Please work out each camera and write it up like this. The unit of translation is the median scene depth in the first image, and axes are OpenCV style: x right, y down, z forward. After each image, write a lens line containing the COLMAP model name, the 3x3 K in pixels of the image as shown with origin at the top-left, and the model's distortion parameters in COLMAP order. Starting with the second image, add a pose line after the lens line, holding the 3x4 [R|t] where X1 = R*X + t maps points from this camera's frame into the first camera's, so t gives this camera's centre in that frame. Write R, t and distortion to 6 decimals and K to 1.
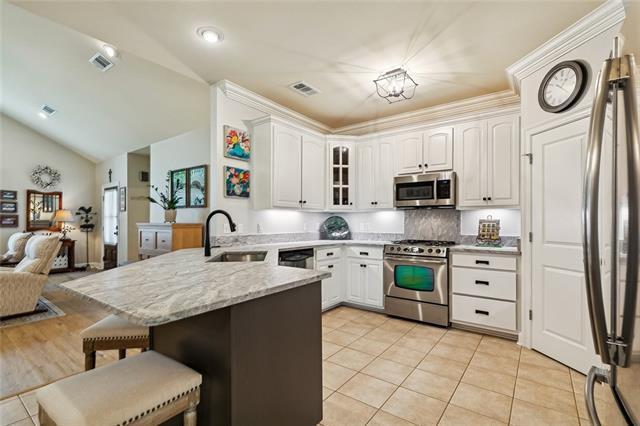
lens RADIAL K [[294.9, 0, 319.8], [0, 294.9, 222.9], [0, 0, 1]] dist [0.004615, 0.000481]
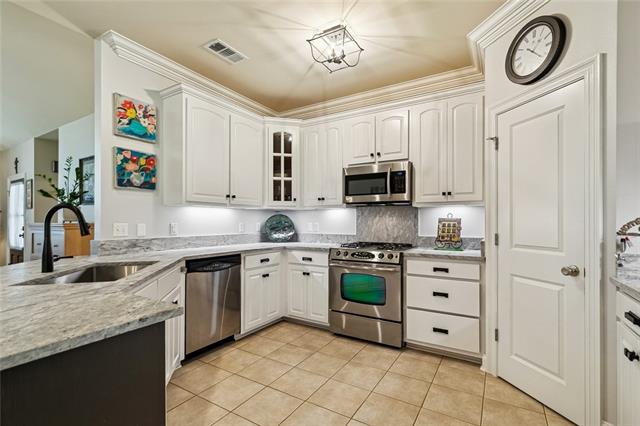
lens RADIAL K [[294.9, 0, 319.8], [0, 294.9, 222.9], [0, 0, 1]] dist [0.004615, 0.000481]
pose [[0.995552, -0.001305, 0.094208, 0.122751], [0.001160, 0.999998, 0.001595, 0.000509], [-0.094210, -0.001478, 0.995551, 0.190303]]
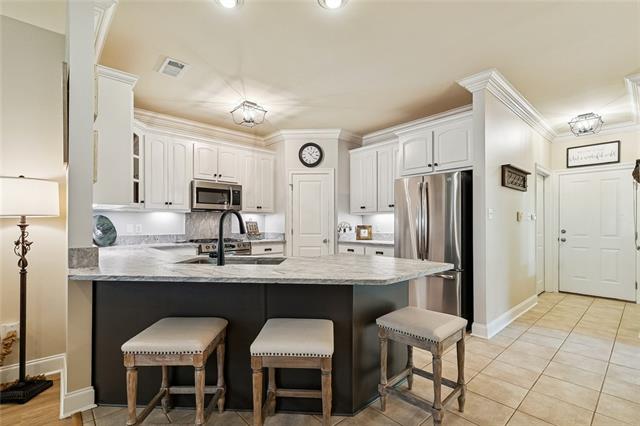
lens RADIAL K [[294.9, 0, 319.8], [0, 294.9, 222.9], [0, 0, 1]] dist [0.004615, 0.000481]
pose [[0.193524, 0.001113, 0.981095, -0.800849], [0.003061, 0.999994, -0.001739, -0.000219], [-0.981091, 0.003340, 0.193520, 0.410427]]
